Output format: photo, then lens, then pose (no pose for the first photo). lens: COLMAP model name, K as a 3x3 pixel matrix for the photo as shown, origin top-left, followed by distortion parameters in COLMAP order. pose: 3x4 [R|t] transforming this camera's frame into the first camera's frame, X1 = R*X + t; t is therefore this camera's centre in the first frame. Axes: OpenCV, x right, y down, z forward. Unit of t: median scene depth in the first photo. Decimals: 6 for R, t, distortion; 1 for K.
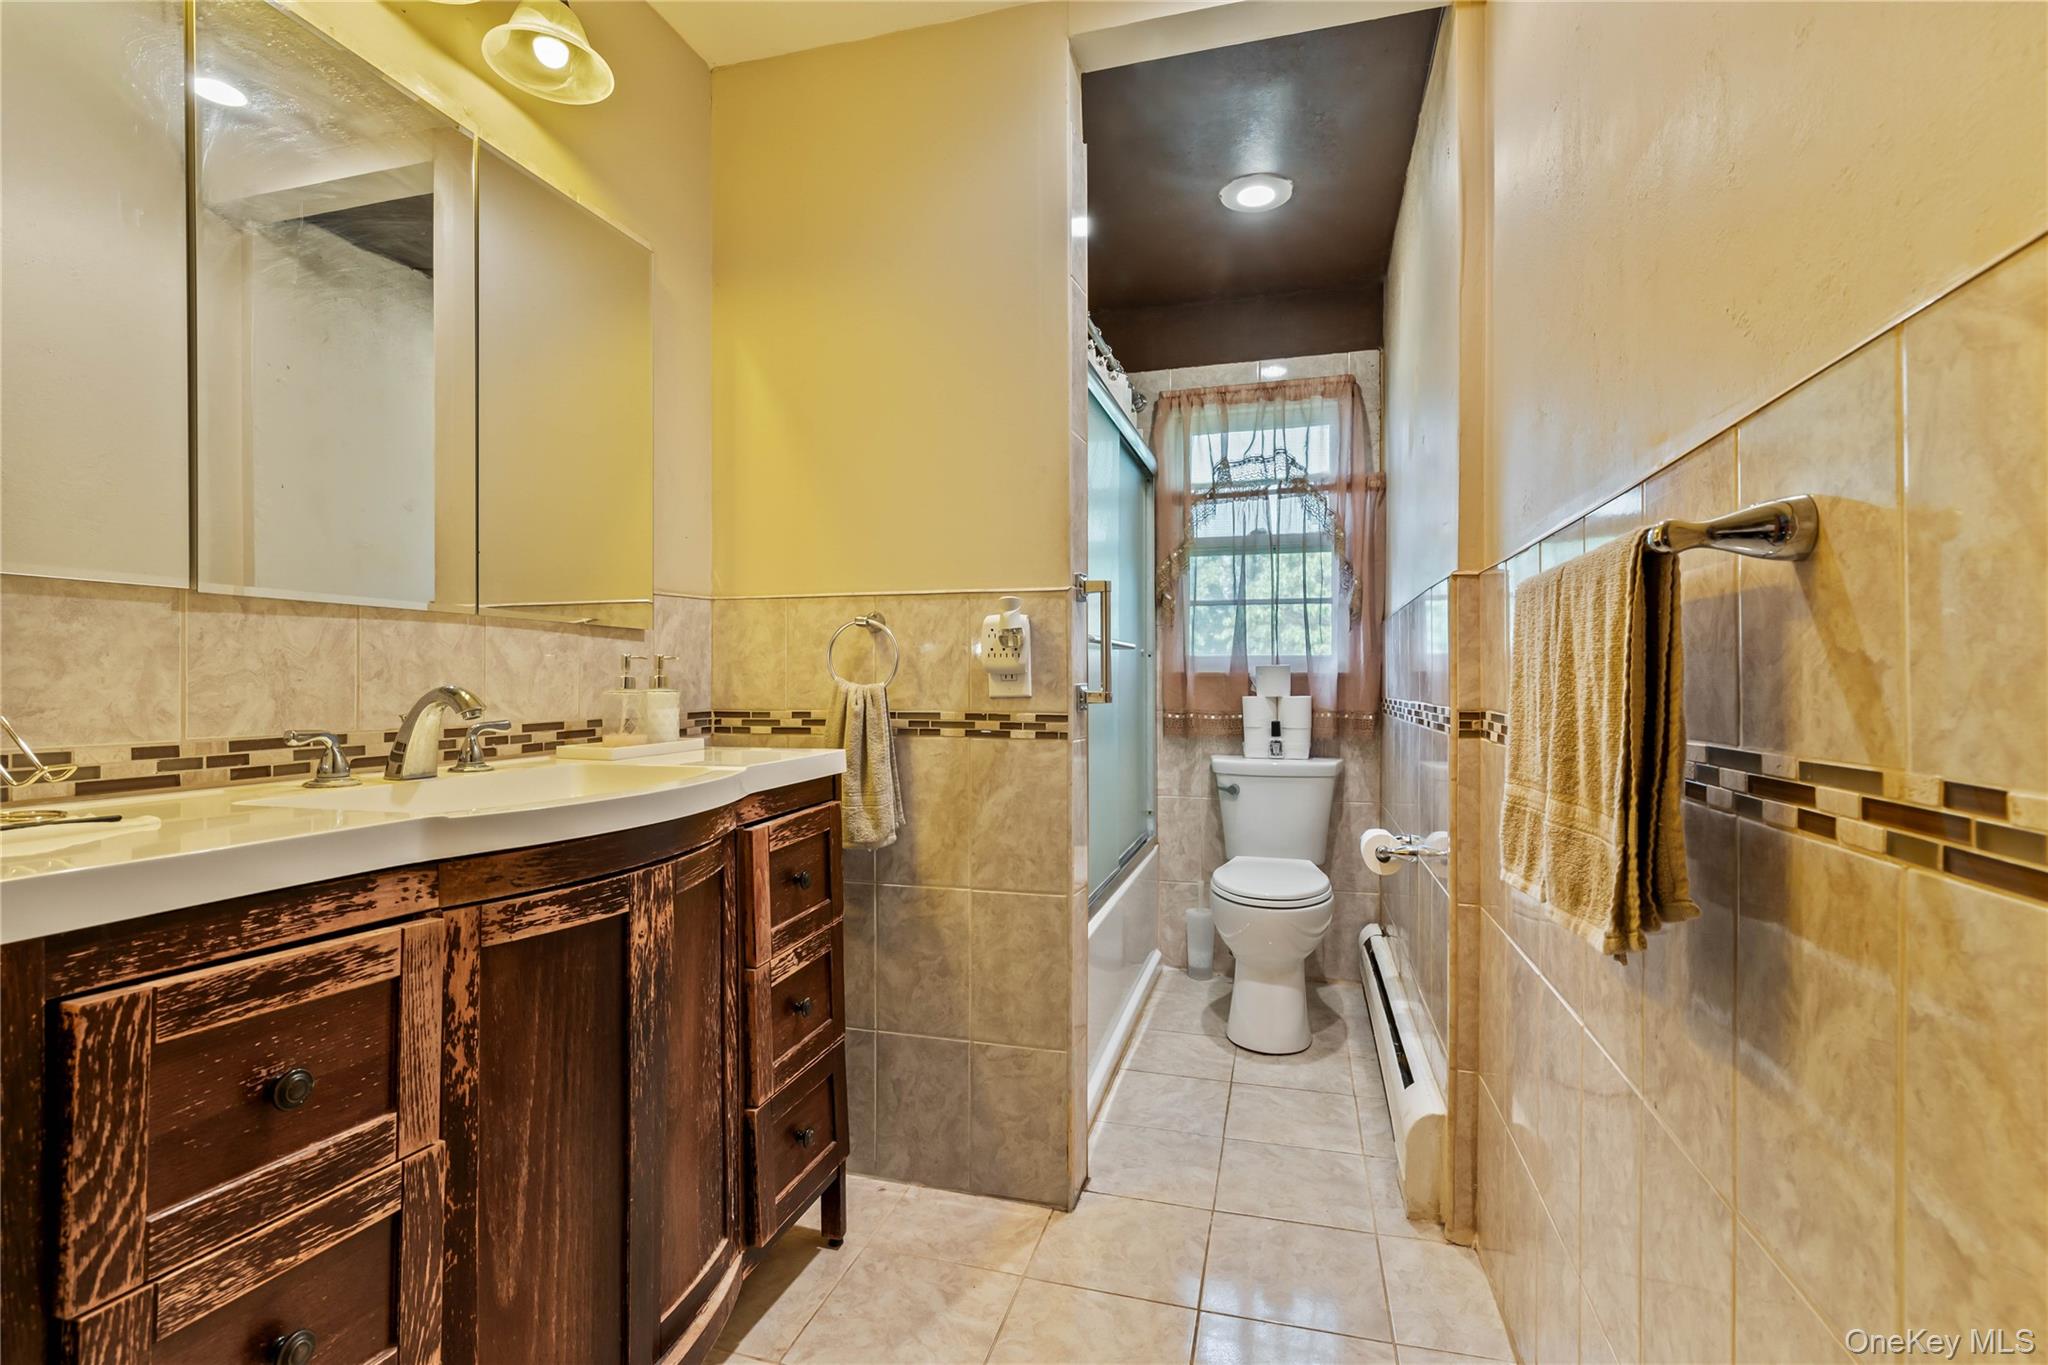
lens RADIAL K [[943.1, 0, 1033.7], [0, 943.1, 679.6], [0, 0, 1]] dist [-0.004648, 0.000001]
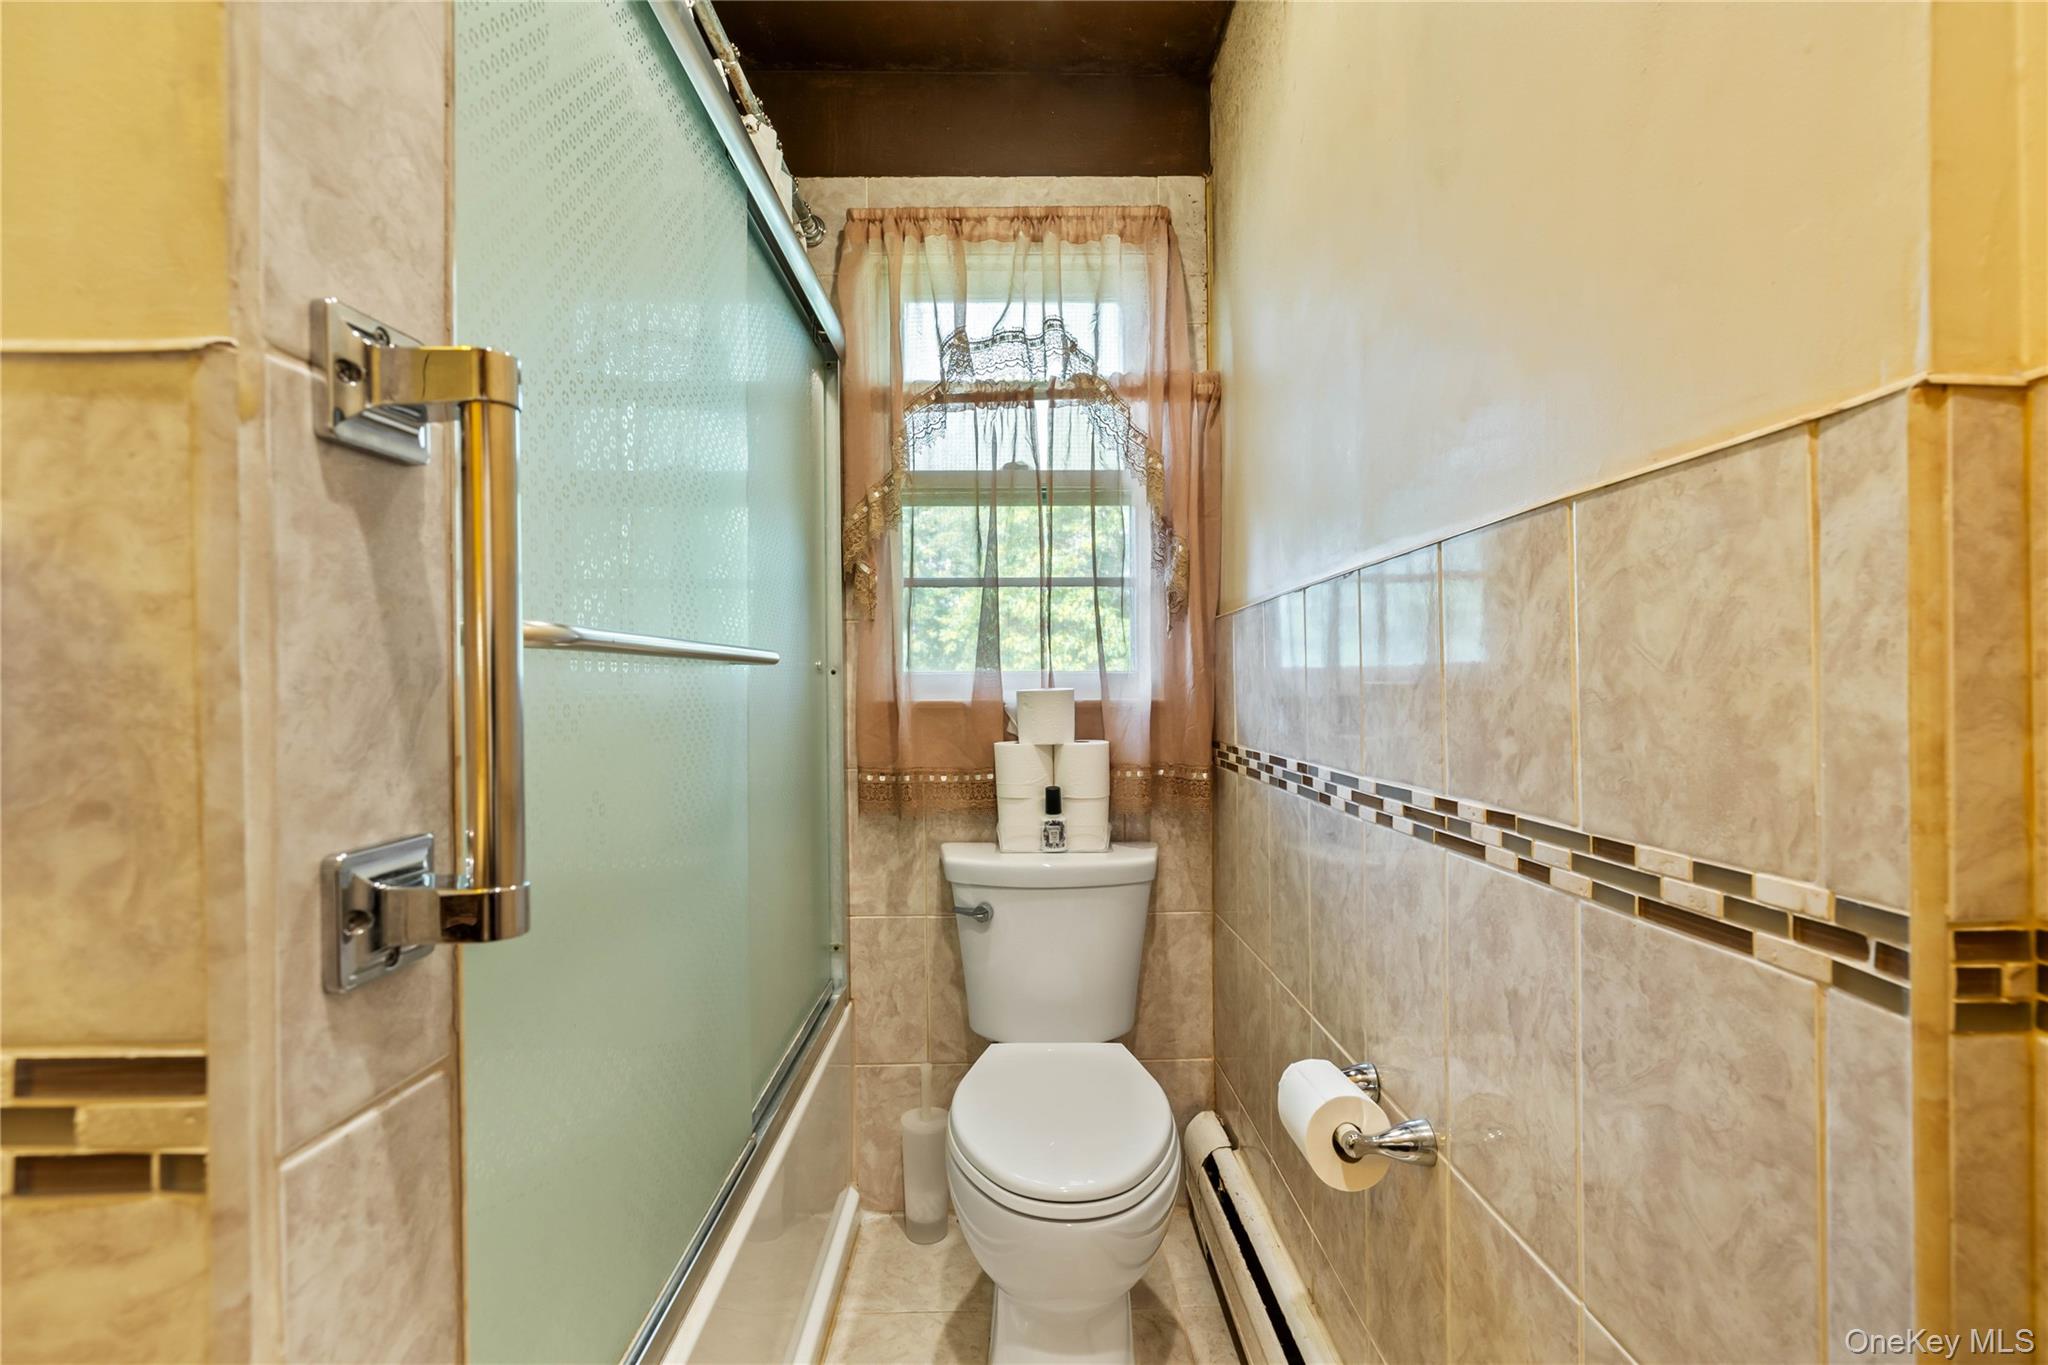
lens RADIAL K [[943.1, 0, 1032.7], [0, 943.1, 685.3], [0, 0, 1]] dist [-0.004648, 0.000001]
pose [[0.956588, -0.007712, 0.291341, 0.074495], [0.008254, 0.999966, -0.000628, -0.017163], [-0.291327, 0.003006, 0.956619, 0.434470]]
